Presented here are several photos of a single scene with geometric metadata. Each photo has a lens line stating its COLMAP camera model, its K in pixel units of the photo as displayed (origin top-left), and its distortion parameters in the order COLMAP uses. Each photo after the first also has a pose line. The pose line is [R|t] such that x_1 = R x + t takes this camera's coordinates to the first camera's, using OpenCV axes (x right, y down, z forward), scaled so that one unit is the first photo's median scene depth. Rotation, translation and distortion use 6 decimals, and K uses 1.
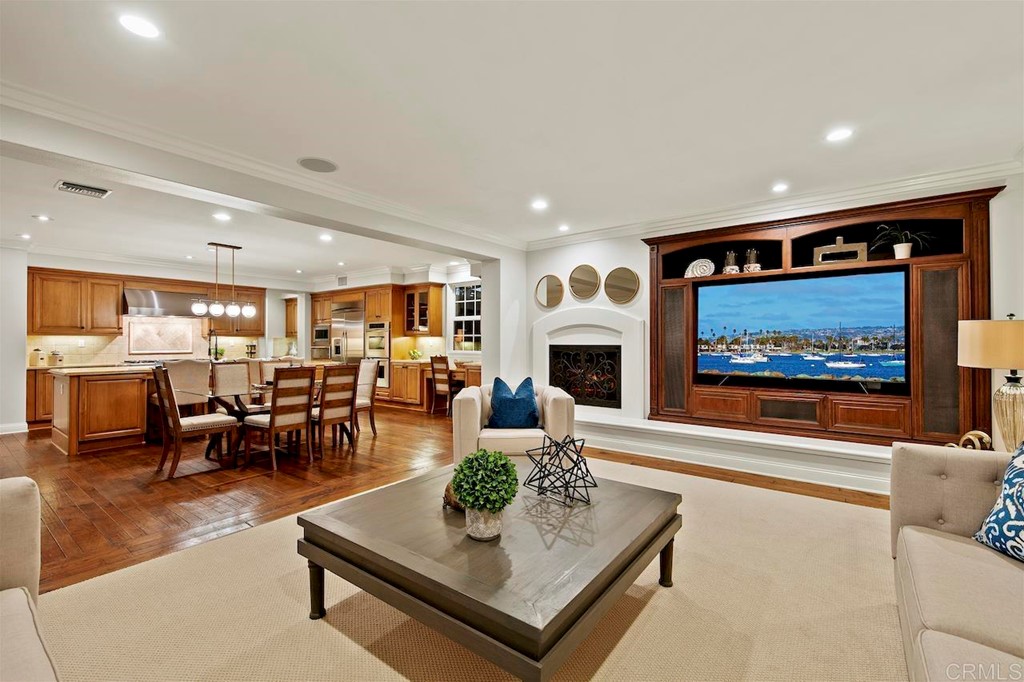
lens RADIAL K [[399.1, 0, 518.3], [0, 399.1, 339.0], [0, 0, 1]] dist [0.000568, -0.000276]
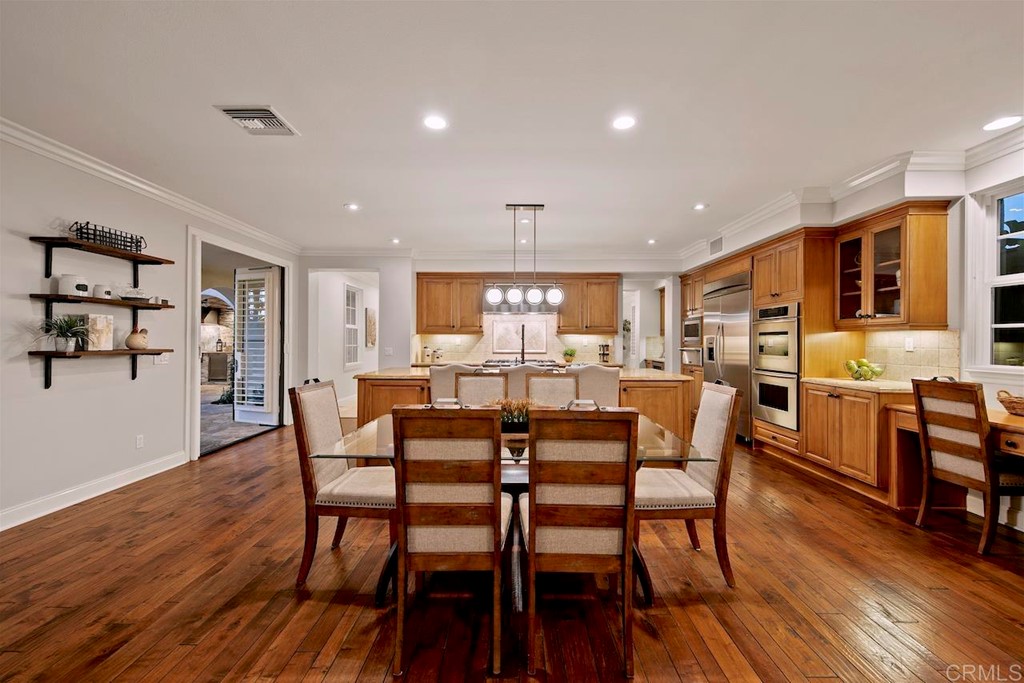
lens RADIAL K [[399.1, 0, 518.3], [0, 399.1, 339.5], [0, 0, 1]] dist [0.000568, -0.000276]
pose [[0.570435, -0.000214, -0.821343, -0.109099], [0.000866, 1.000000, 0.000341, 0.003973], [0.821343, -0.000906, 0.570434, 0.418320]]
